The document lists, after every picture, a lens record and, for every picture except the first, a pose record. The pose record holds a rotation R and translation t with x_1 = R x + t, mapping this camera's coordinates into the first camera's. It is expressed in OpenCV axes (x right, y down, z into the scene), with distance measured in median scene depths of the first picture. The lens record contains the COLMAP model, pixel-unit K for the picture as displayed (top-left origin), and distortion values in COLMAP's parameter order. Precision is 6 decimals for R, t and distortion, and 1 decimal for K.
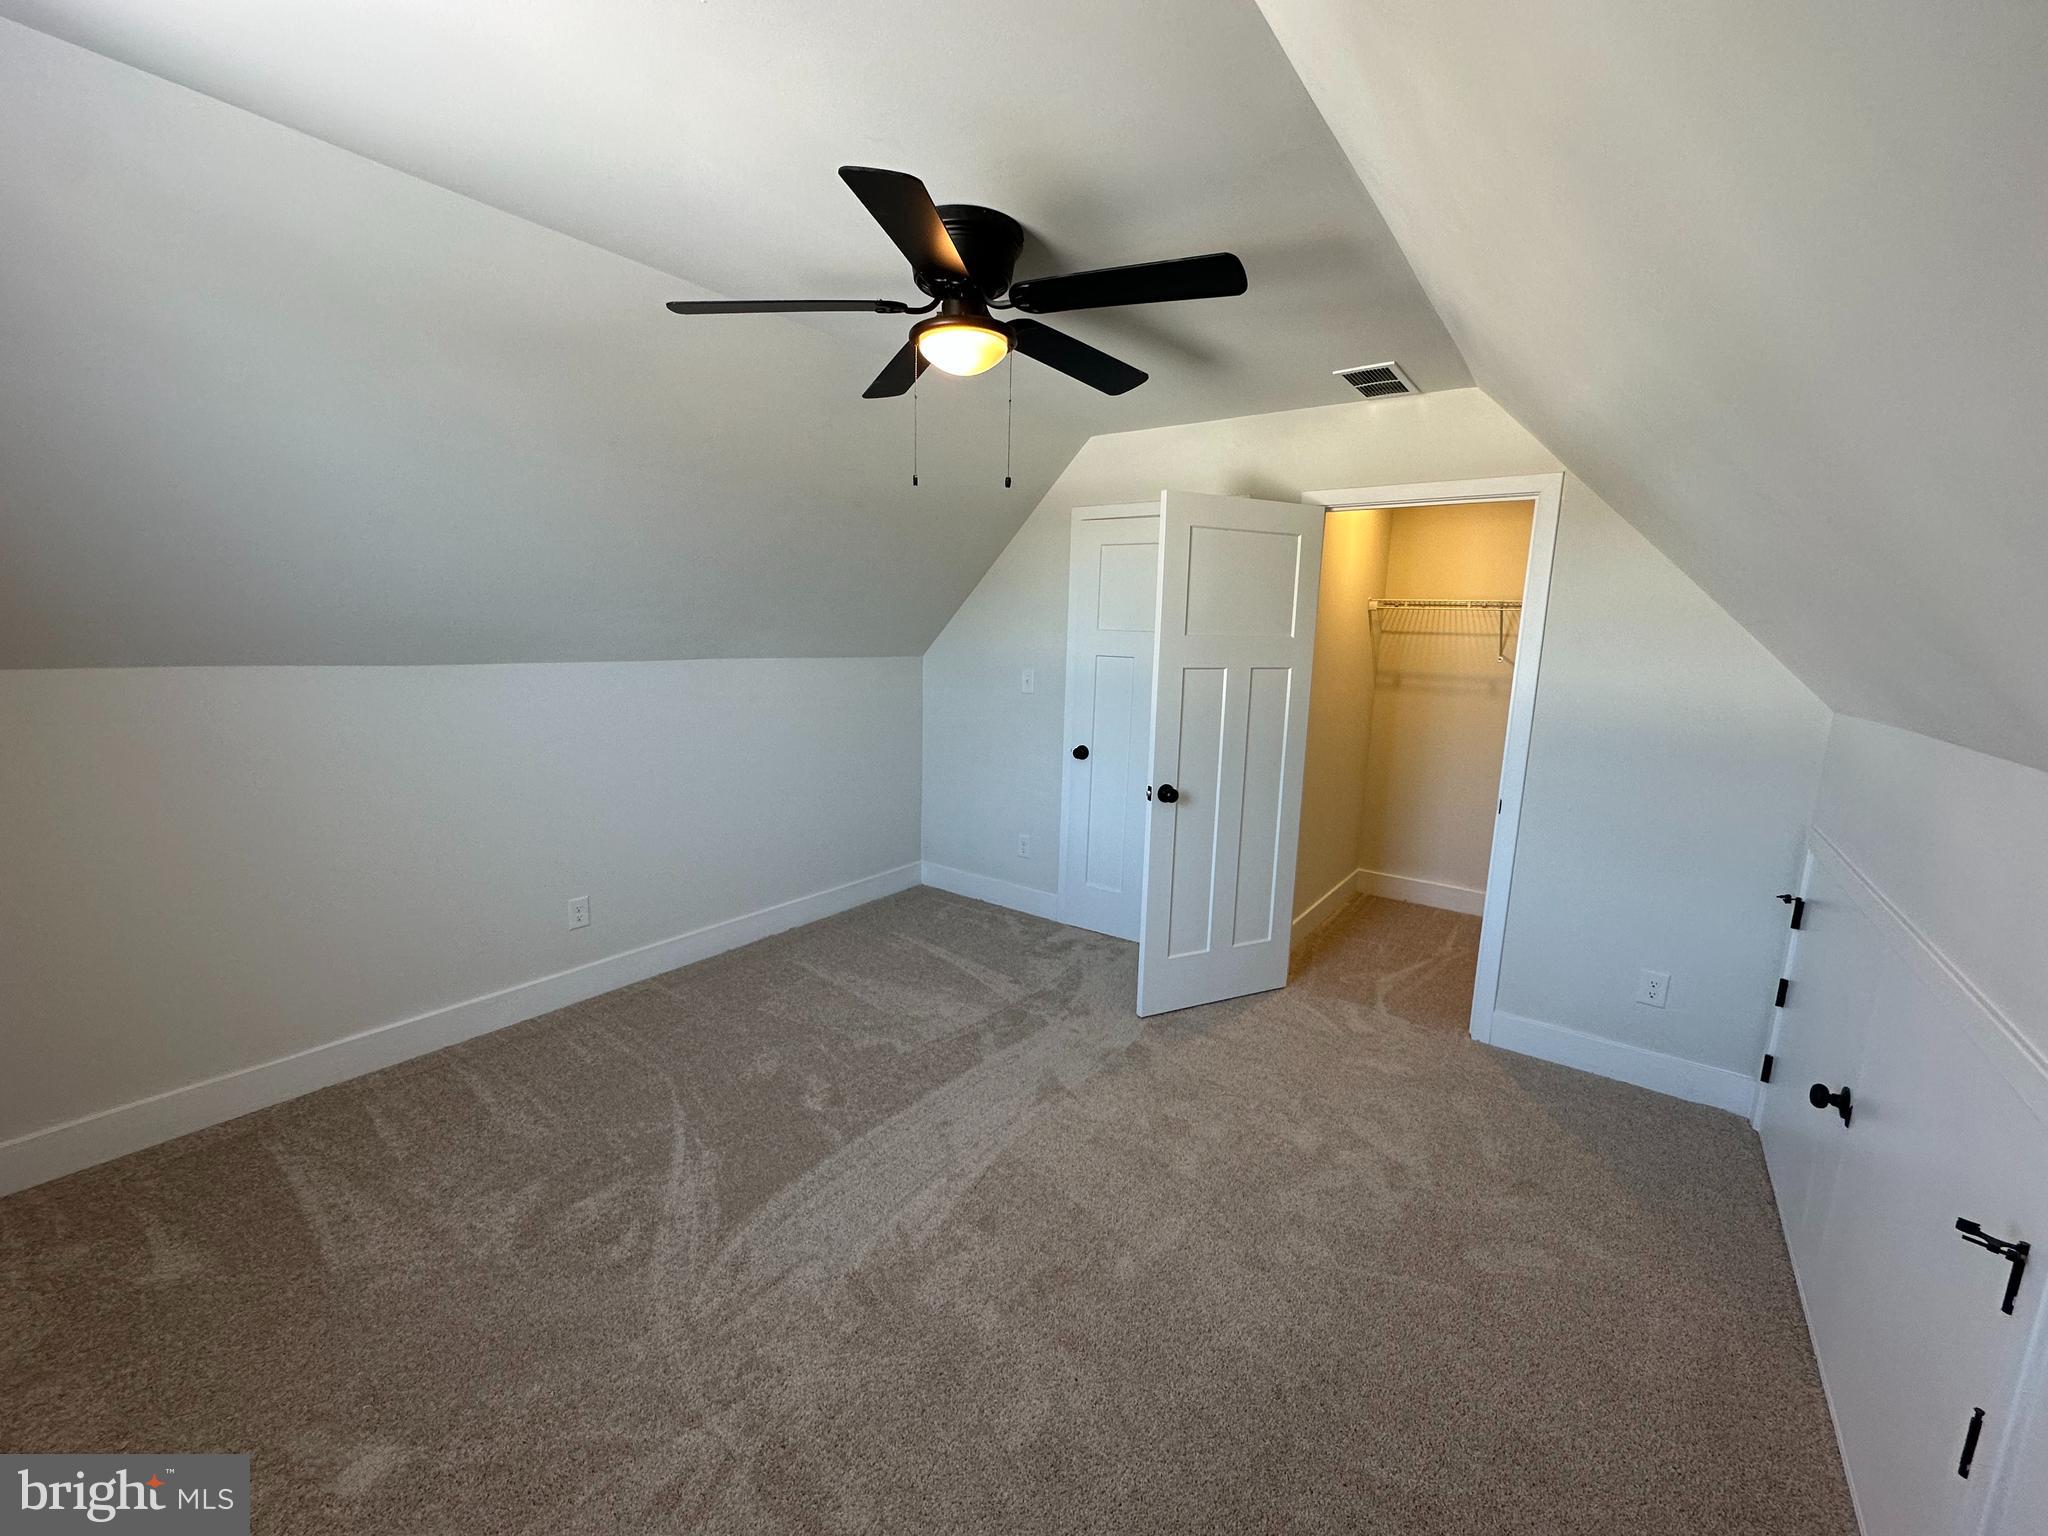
lens RADIAL K [[833.0, 0, 1016.2], [0, 833.0, 745.5], [0, 0, 1]] dist [-0.000524, 0.000039]
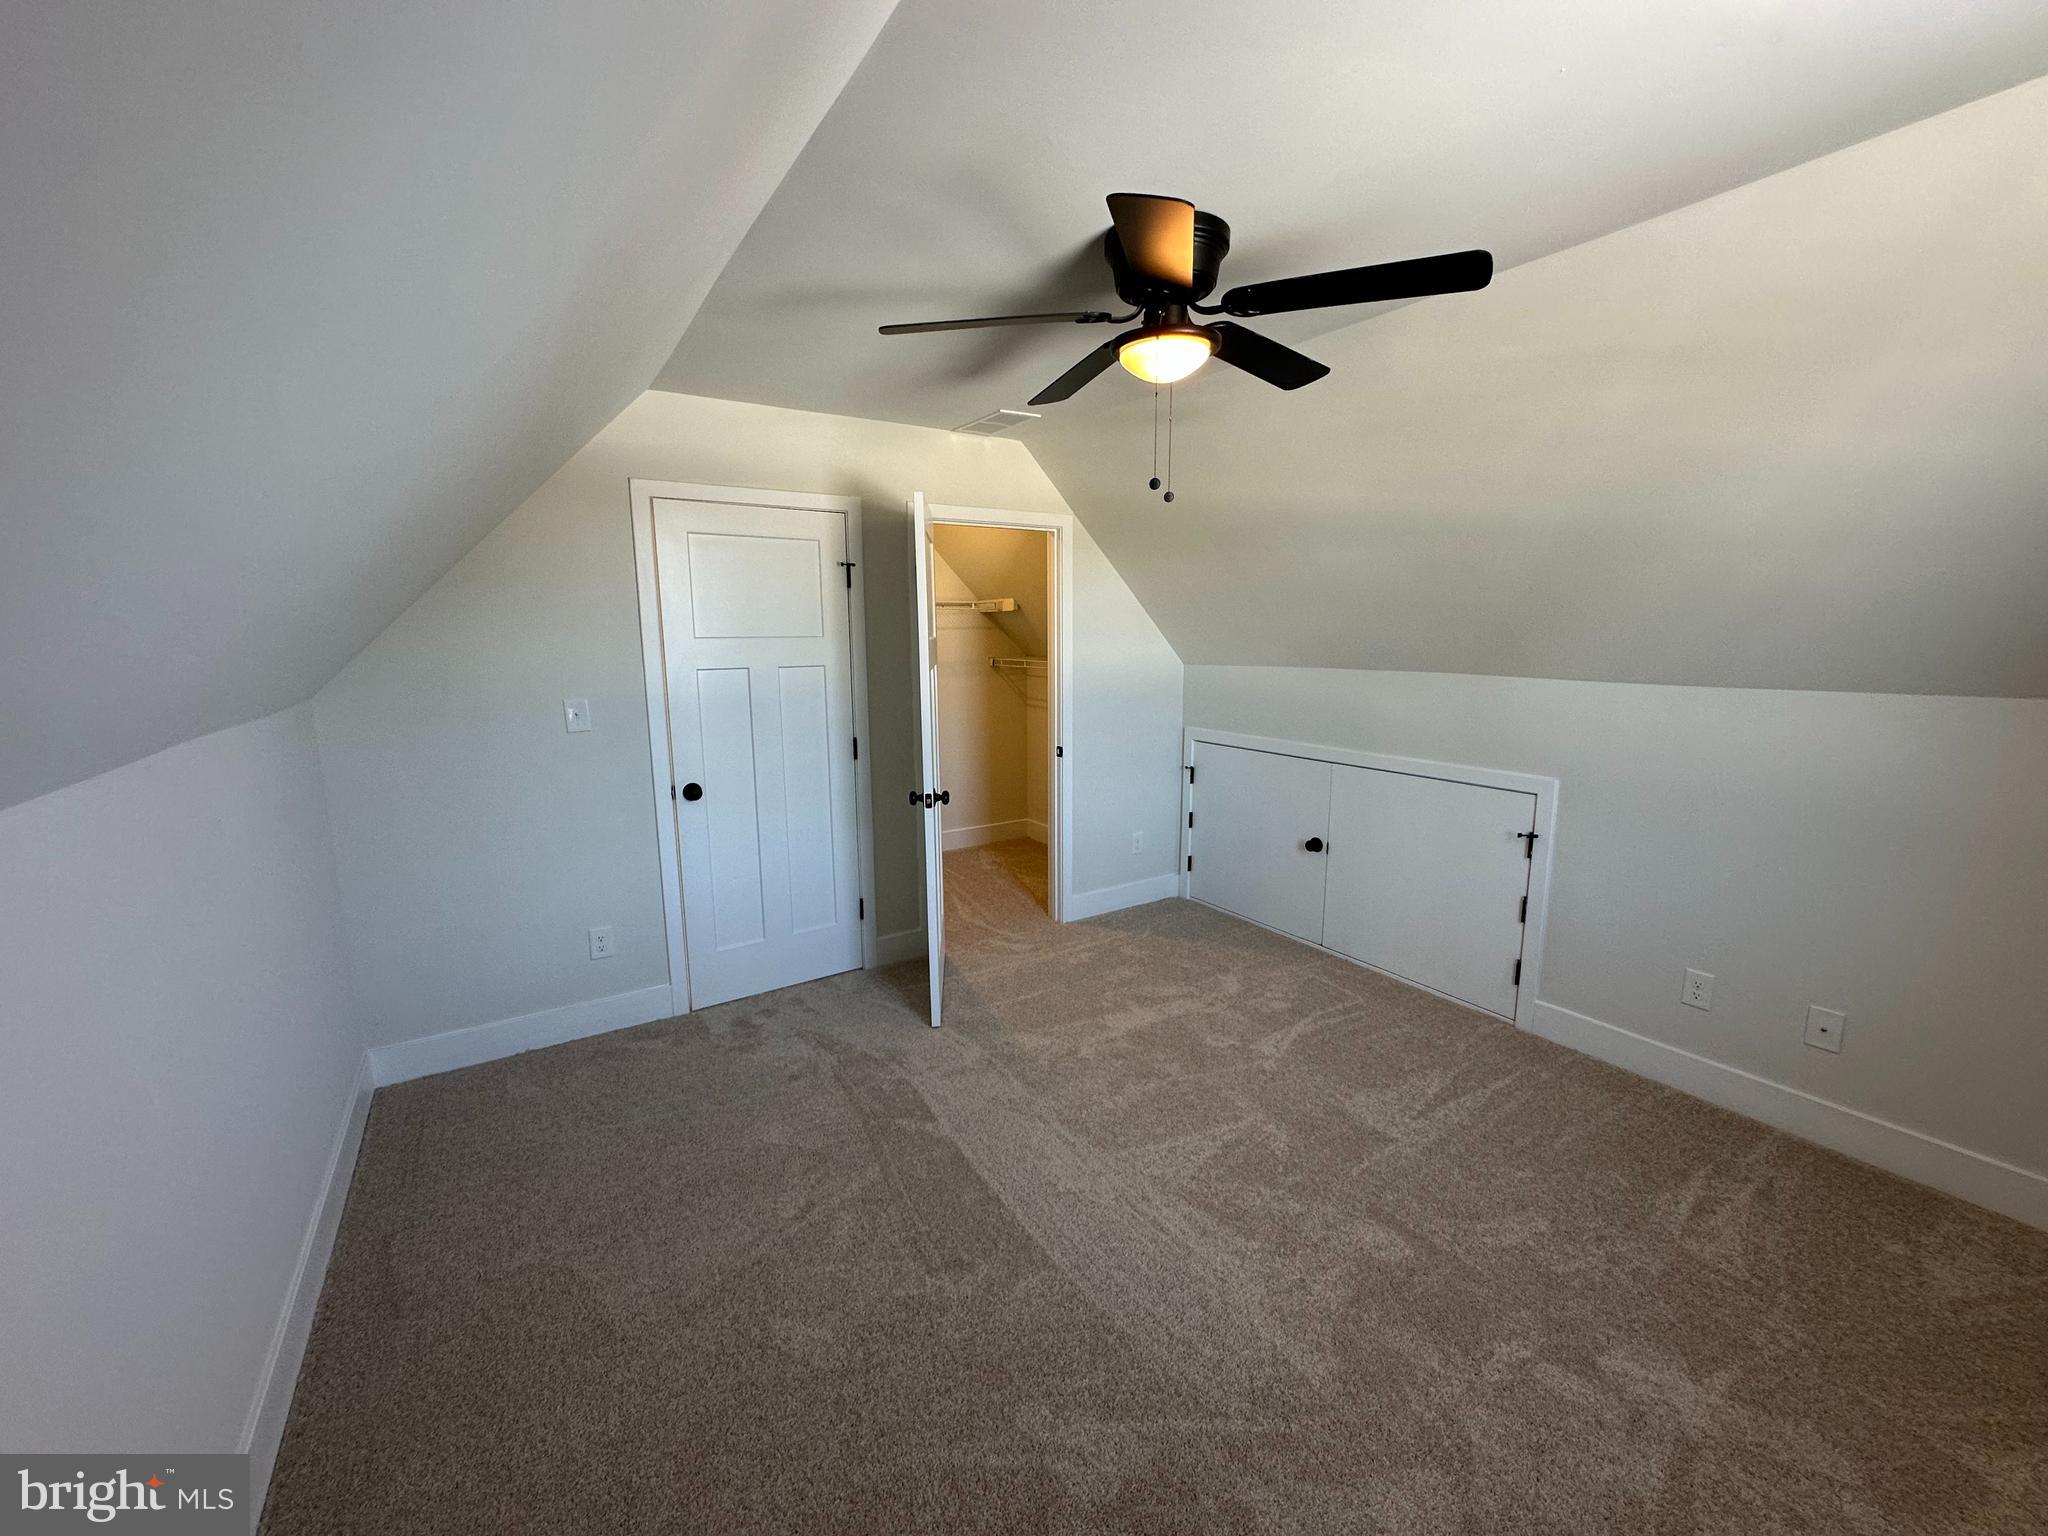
lens RADIAL K [[812.4, 0, 1024.0], [0, 812.4, 768.0], [0, 0, 1]] dist [-0.003842, 0.000206]
pose [[0.355679, -0.184301, 0.916256, -0.701871], [0.160187, 0.977878, 0.134513, -0.094991], [-0.920778, 0.098929, 0.377333, 0.559063]]
